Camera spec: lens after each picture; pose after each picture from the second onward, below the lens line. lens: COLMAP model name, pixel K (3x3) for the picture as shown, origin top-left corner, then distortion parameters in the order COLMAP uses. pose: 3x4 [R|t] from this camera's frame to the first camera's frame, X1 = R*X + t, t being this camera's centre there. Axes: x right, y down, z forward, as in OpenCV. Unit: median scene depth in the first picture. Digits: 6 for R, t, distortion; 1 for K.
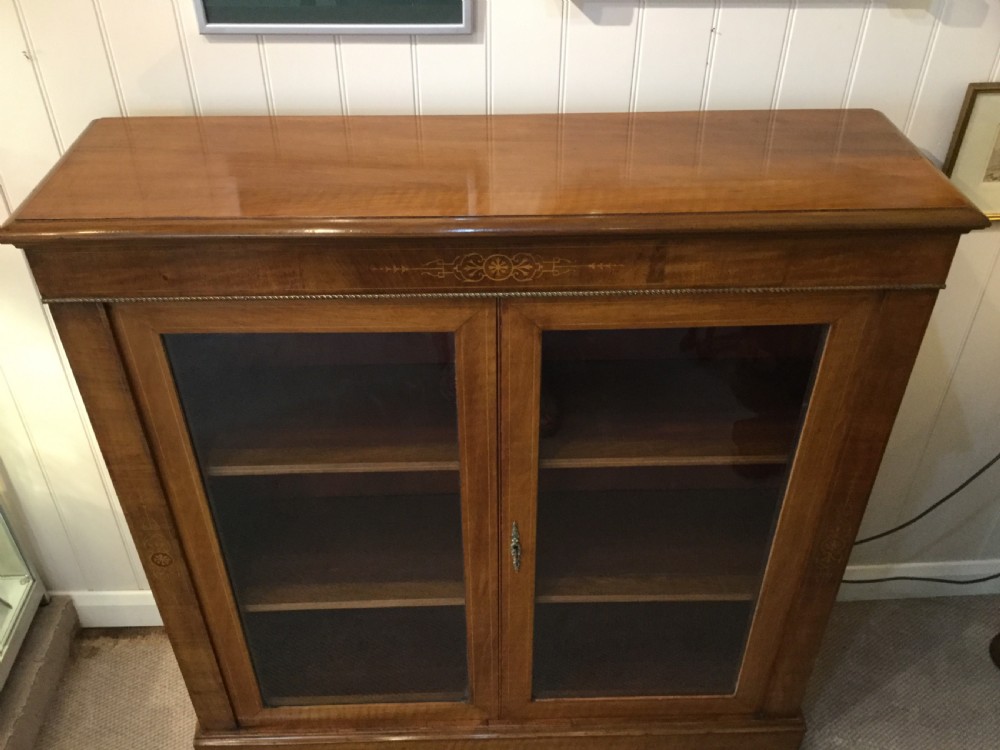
lens RADIAL K [[889.5, 0, 505.6], [0, 889.5, 368.0], [0, 0, 1]] dist [0.092398, -0.170935]
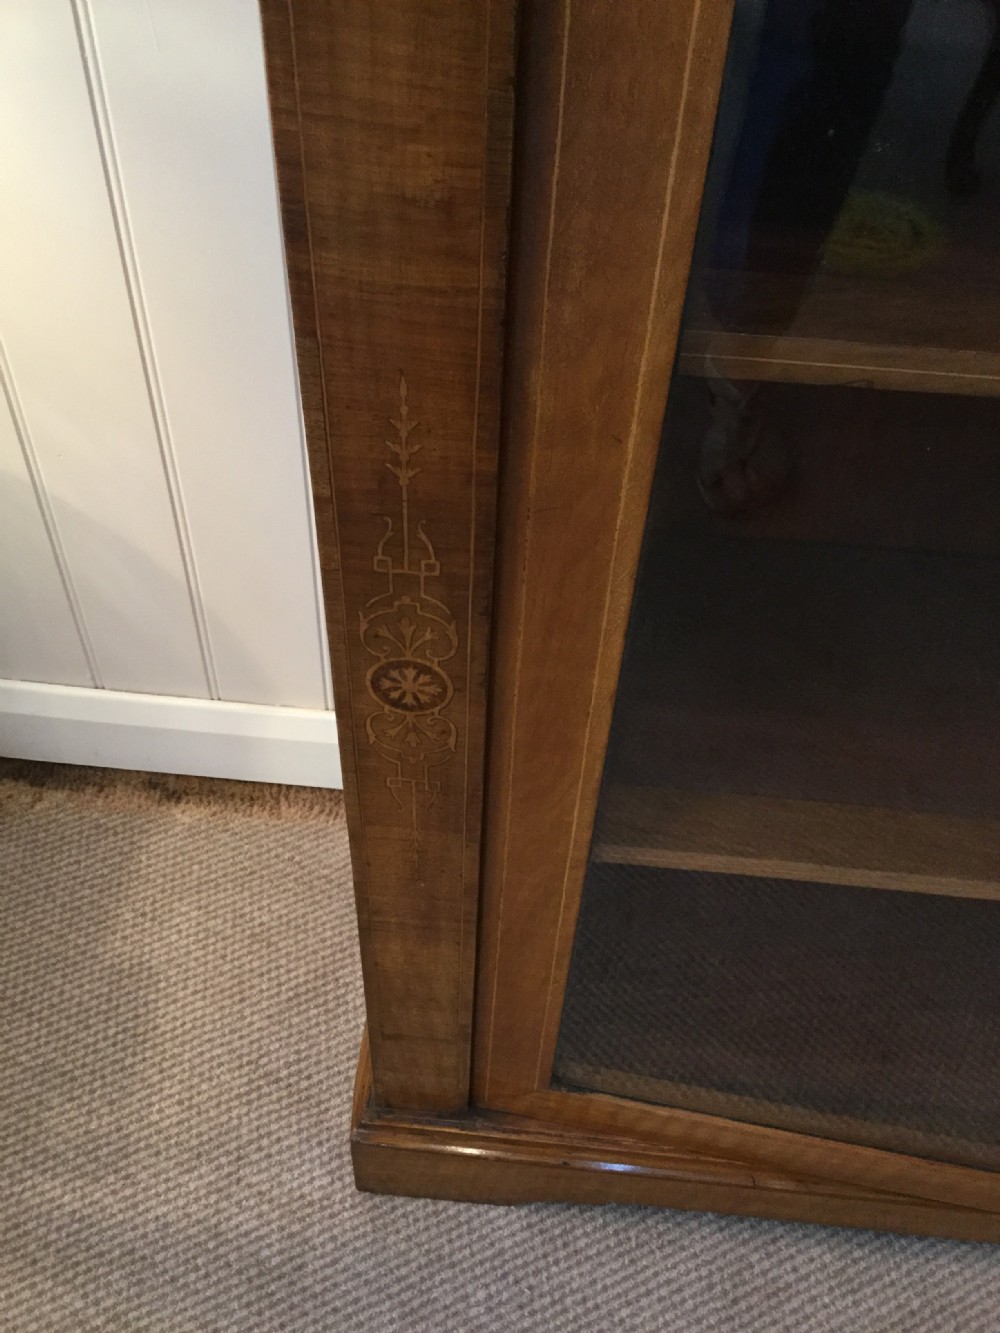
lens RADIAL K [[1185.7, 0, 480.7], [0, 1185.7, 674.5], [0, 0, 1]] dist [0.092398, -0.170935]
pose [[0.991260, 0.117663, -0.059666, -0.389155], [-0.101382, 0.968797, 0.226174, 0.144241], [0.084417, -0.218148, 0.972258, 0.747407]]
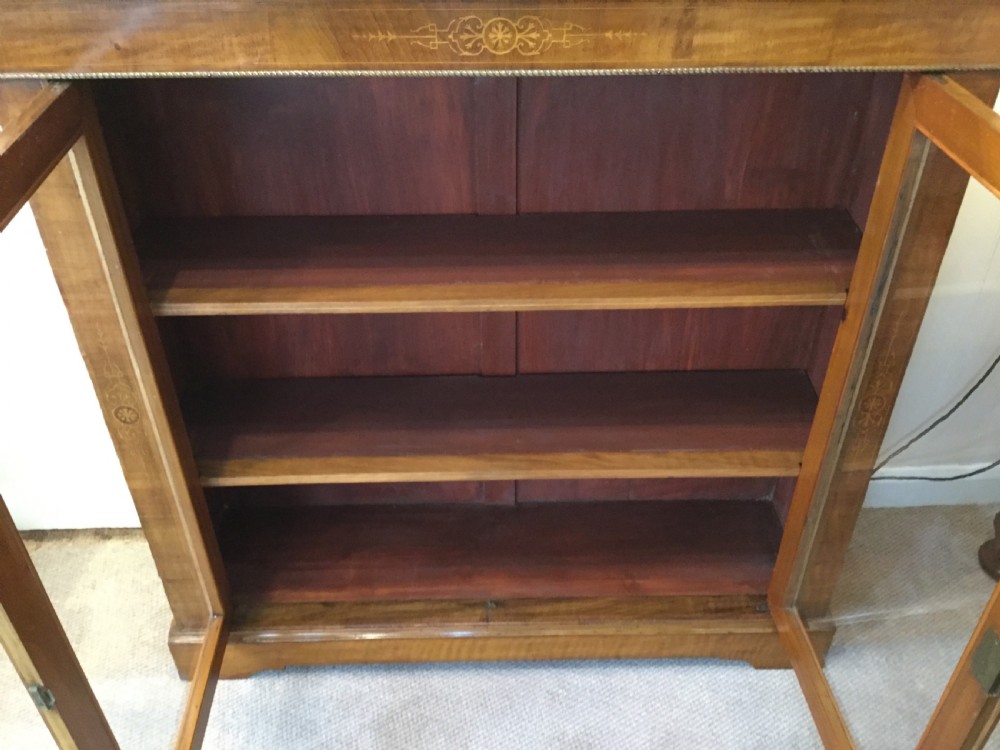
lens RADIAL K [[889.5, 0, 504.7], [0, 889.5, 377.9], [0, 0, 1]] dist [0.092398, -0.170935]
pose [[0.999984, 0.003069, -0.004671, 0.001121], [-0.003031, 0.999961, 0.008312, 0.191831], [0.004696, -0.008298, 0.999955, 0.116637]]
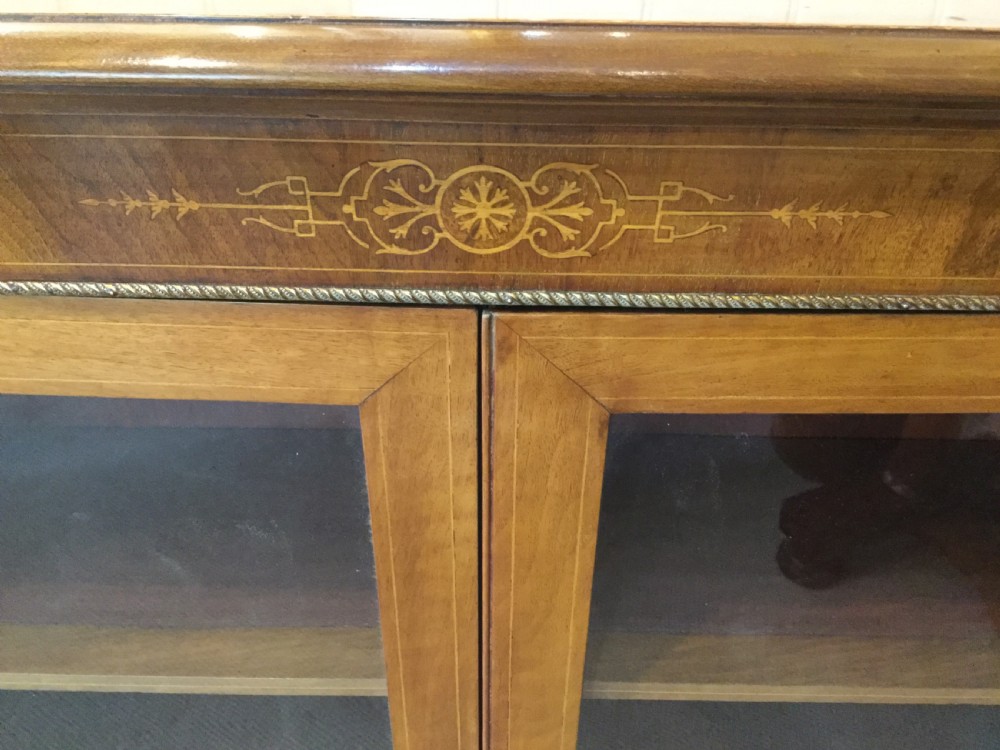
lens RADIAL K [[939.6, 0, 508.0], [0, 939.6, 376.1], [0, 0, 1]] dist [0.040225, 0.000000]
pose [[0.999263, 0.032094, -0.021048, 0.008468], [-0.032632, 0.999136, -0.025755, -0.041704], [0.020204, 0.026423, 0.999447, 0.607561]]
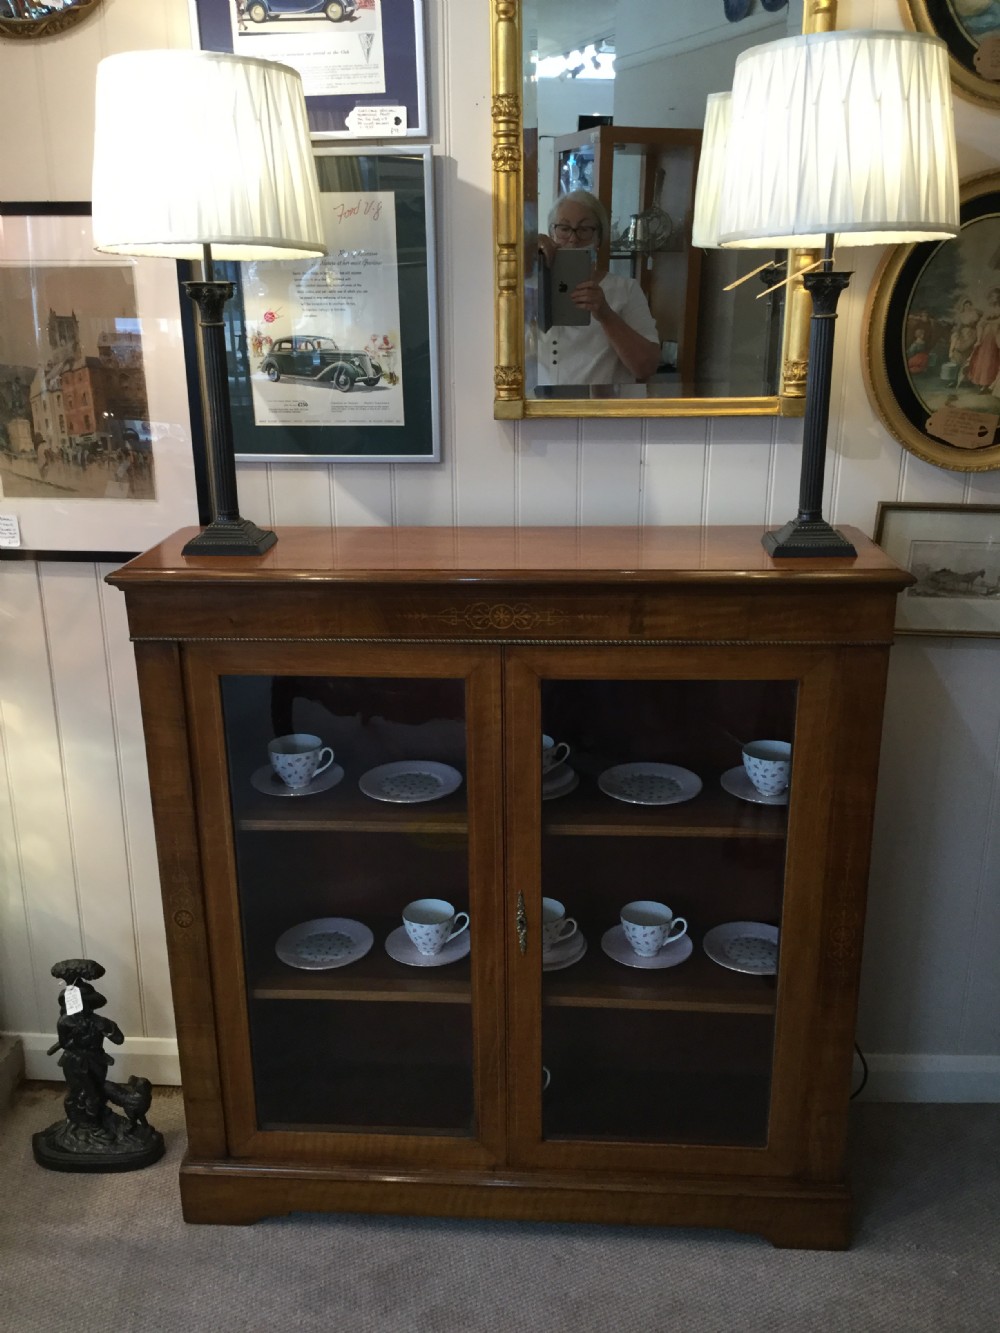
lens RADIAL K [[1185.7, 0, 496.3], [0, 1185.7, 664.8], [0, 0, 1]] dist [0.092398, -0.170935]
pose [[0.994953, 0.016308, -0.099005, 0.129674], [-0.047771, 0.944690, -0.324466, 0.422181], [0.088238, 0.327558, 0.940702, -0.430780]]
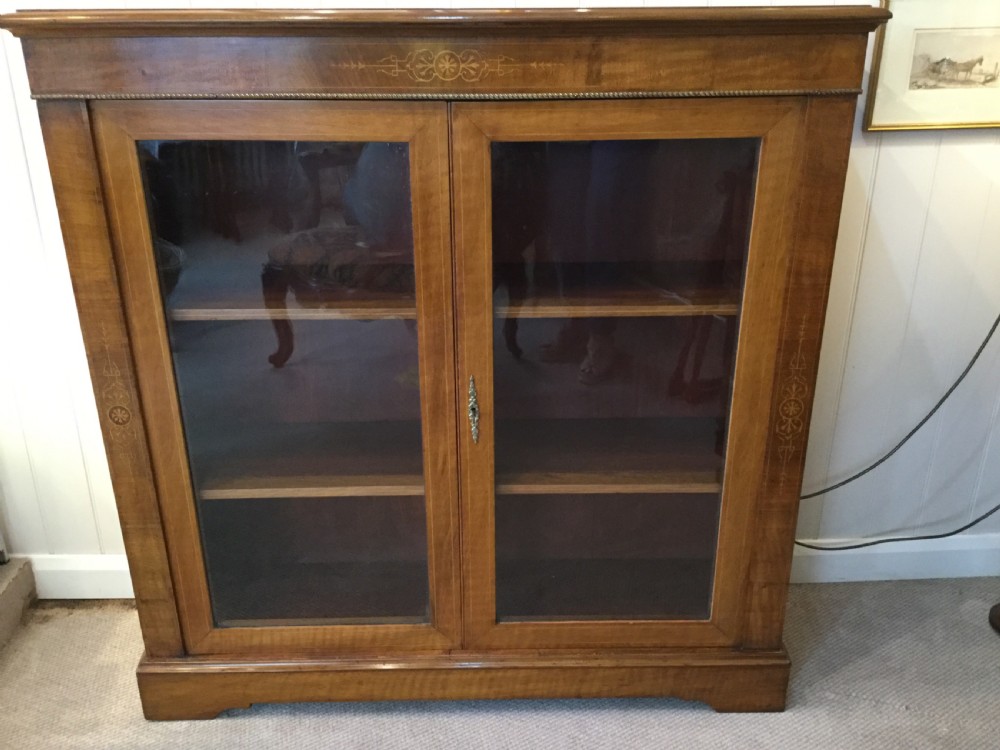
lens RADIAL K [[889.5, 0, 508.2], [0, 889.5, 388.4], [0, 0, 1]] dist [0.092398, -0.170935]
pose [[0.999898, 0.001461, -0.014215, 0.074558], [-0.004838, 0.970622, -0.240559, 0.484778], [0.013446, 0.240603, 0.970530, 0.029557]]
